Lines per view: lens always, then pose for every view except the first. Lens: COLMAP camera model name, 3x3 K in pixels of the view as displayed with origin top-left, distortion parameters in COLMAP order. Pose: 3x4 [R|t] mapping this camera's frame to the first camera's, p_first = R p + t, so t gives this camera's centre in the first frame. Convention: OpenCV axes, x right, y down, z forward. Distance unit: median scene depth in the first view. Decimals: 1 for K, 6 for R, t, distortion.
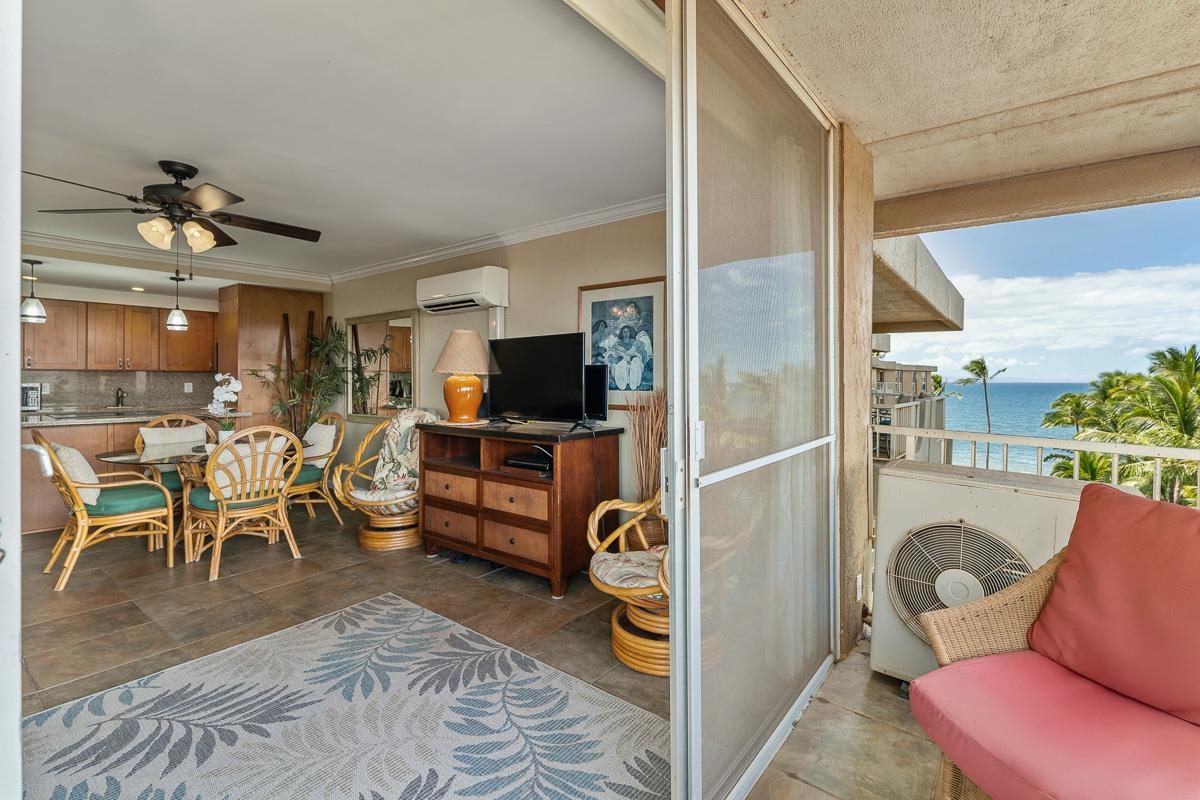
lens RADIAL K [[526.9, 0, 637.2], [0, 526.9, 378.9], [0, 0, 1]] dist [-0.001405, 0.000776]
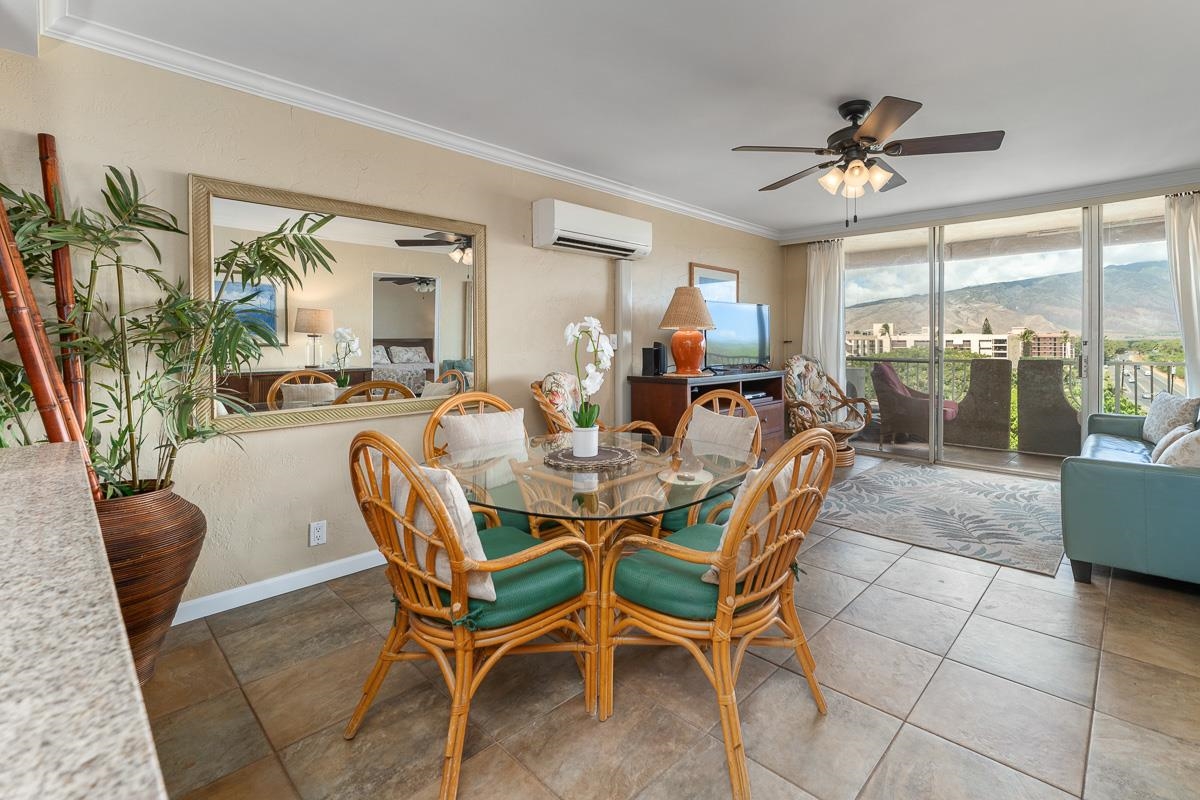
lens RADIAL K [[542.2, 0, 674.7], [0, 542.2, 346.4], [0, 0, 1]] dist [0.003042, -0.001573]
pose [[0.079927, -0.009381, 0.996757, -1.514614], [0.002093, 0.999955, 0.009244, 0.016122], [-0.996799, 0.001348, 0.079943, 1.003556]]
